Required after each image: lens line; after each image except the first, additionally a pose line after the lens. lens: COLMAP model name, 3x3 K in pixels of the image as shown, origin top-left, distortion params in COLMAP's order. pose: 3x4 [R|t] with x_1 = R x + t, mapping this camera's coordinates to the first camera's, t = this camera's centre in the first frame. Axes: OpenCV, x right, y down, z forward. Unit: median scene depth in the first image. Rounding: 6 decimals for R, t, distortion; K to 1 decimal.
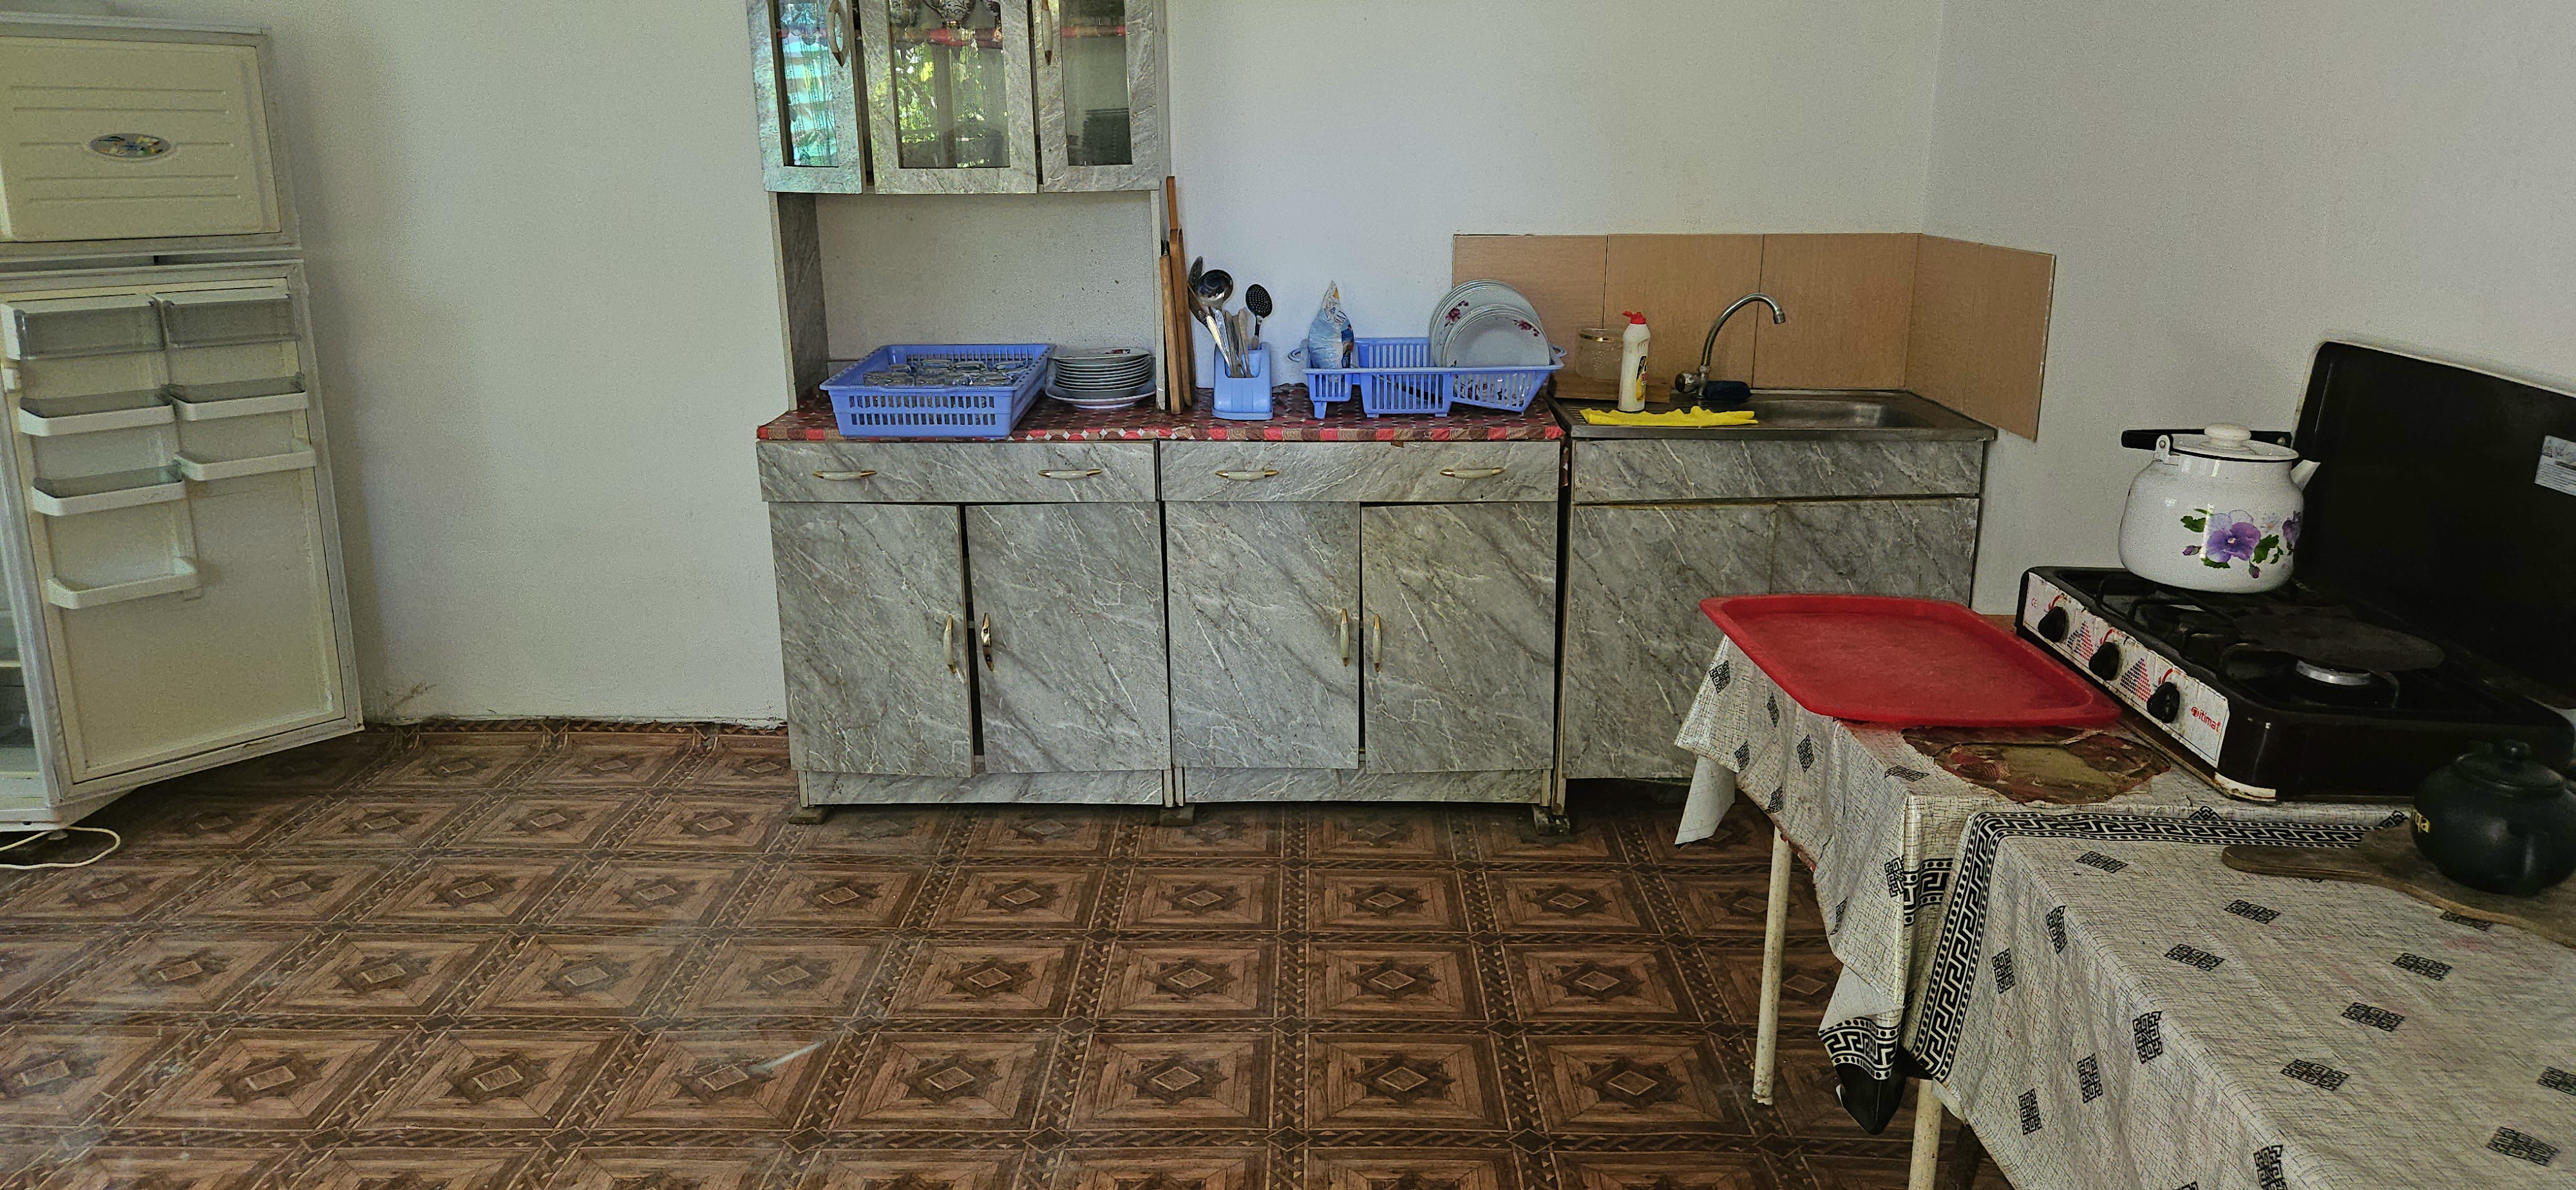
lens RADIAL K [[1605.0, 0, 1288.0], [0, 1605.0, 595.0], [0, 0, 1]] dist [0.003039, 0.000306]
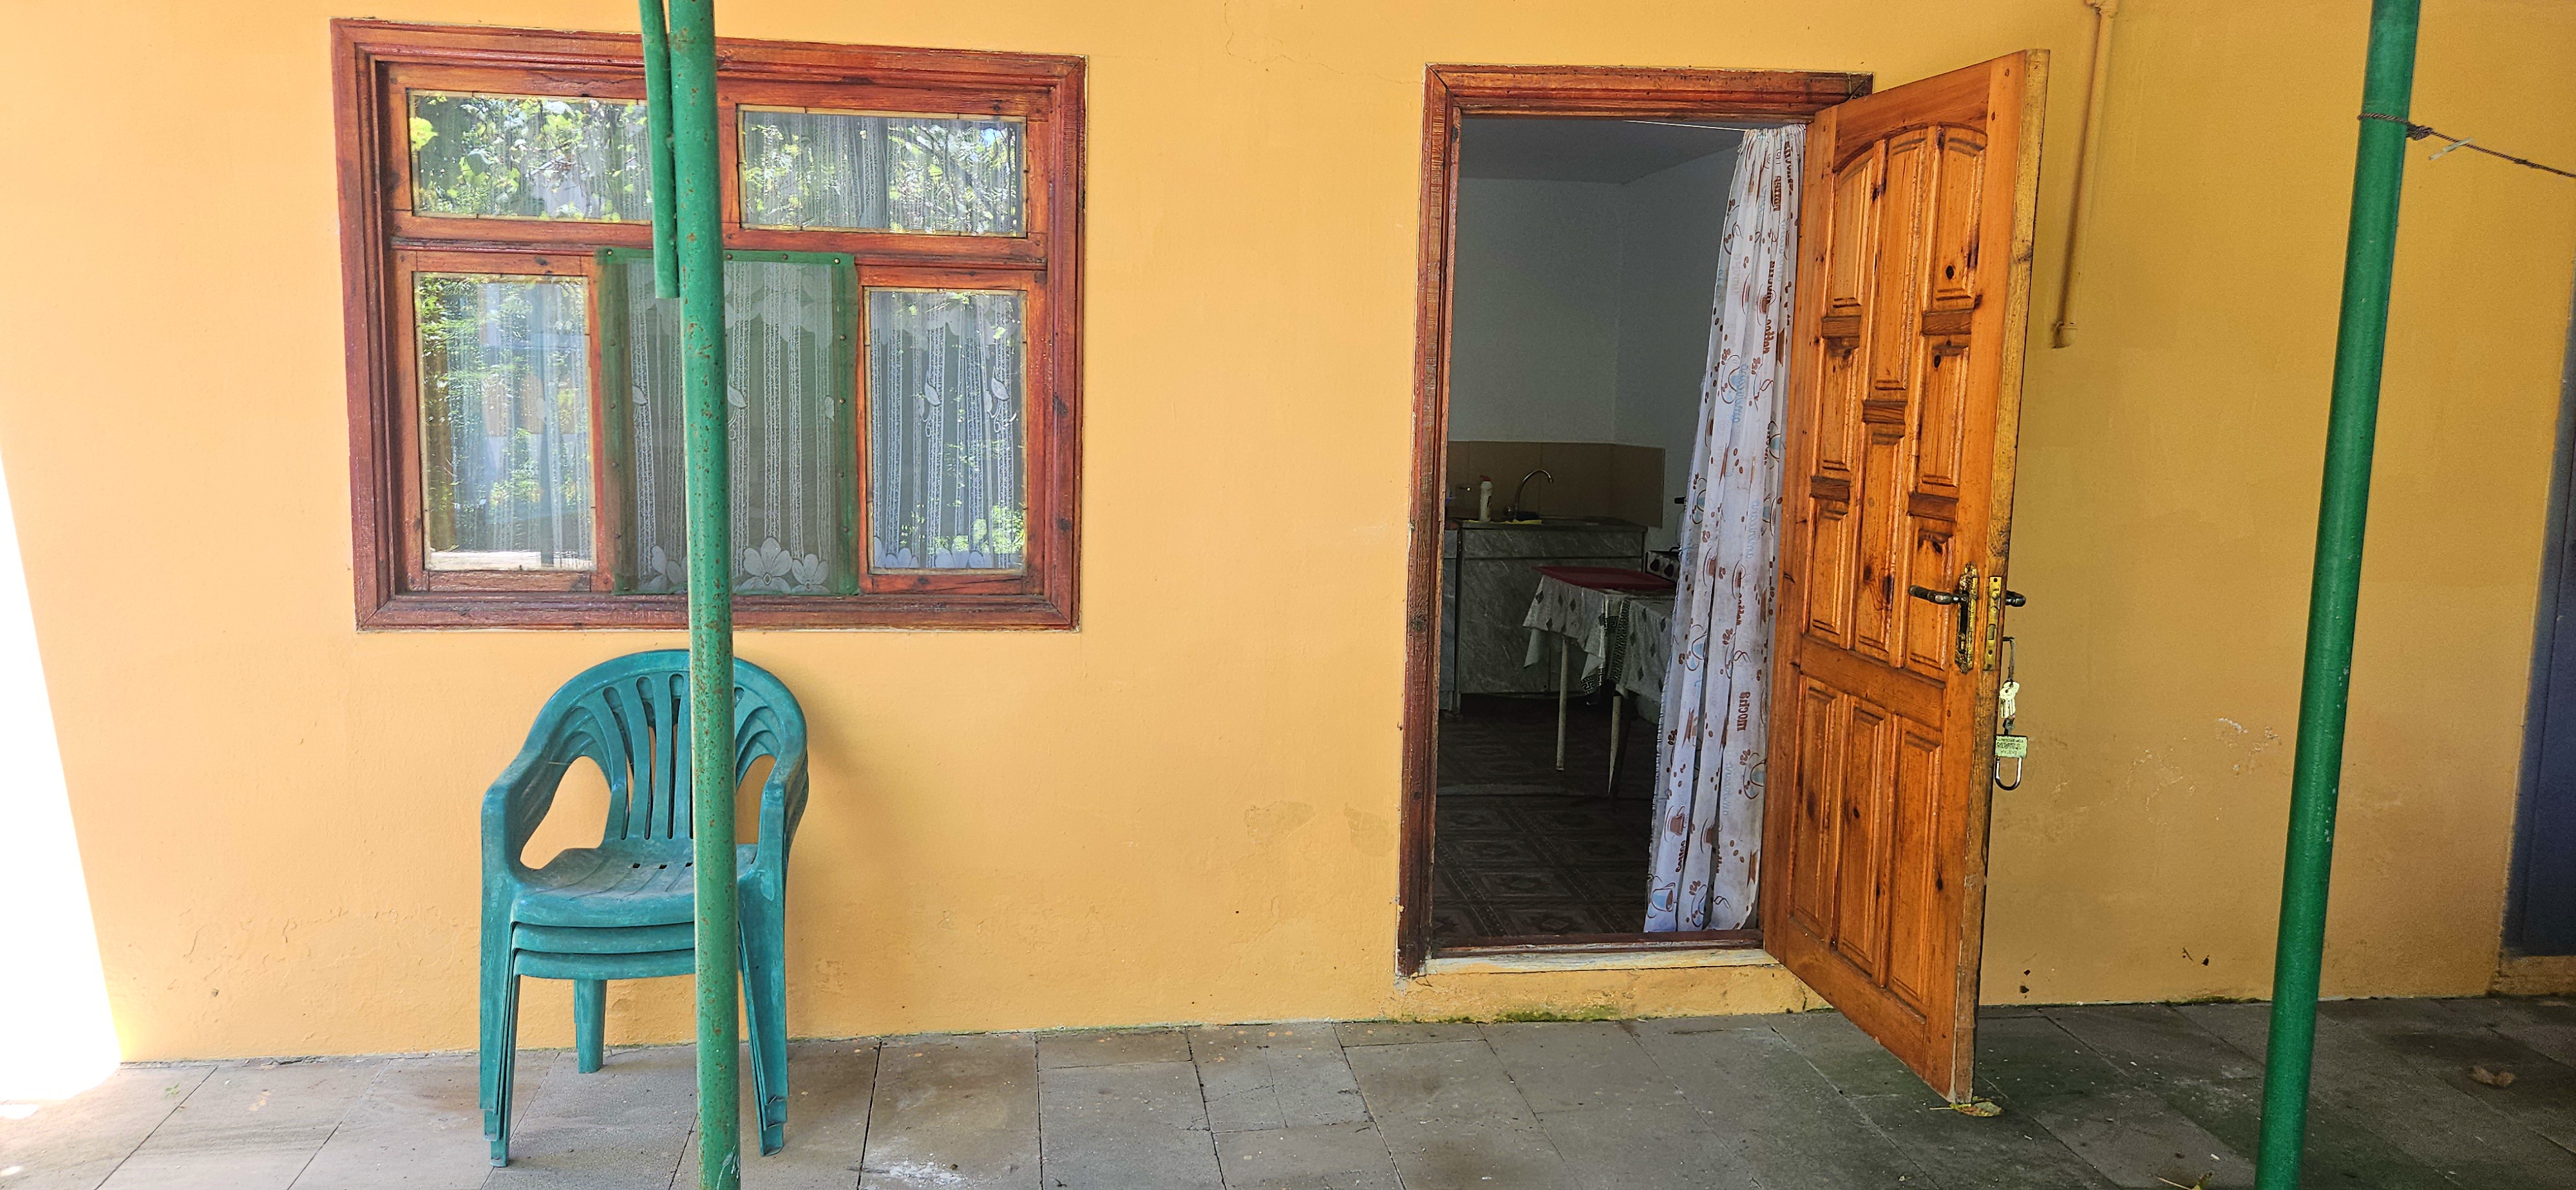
lens RADIAL K [[1670.0, 0, 1288.0], [0, 1670.0, 595.0], [0, 0, 1]] dist [-0.000579, -0.000025]
pose [[0.988028, 0.010445, 0.153923, -0.415834], [0.013825, 0.987698, -0.155763, 0.349760], [-0.153656, 0.156027, 0.975728, -1.193036]]
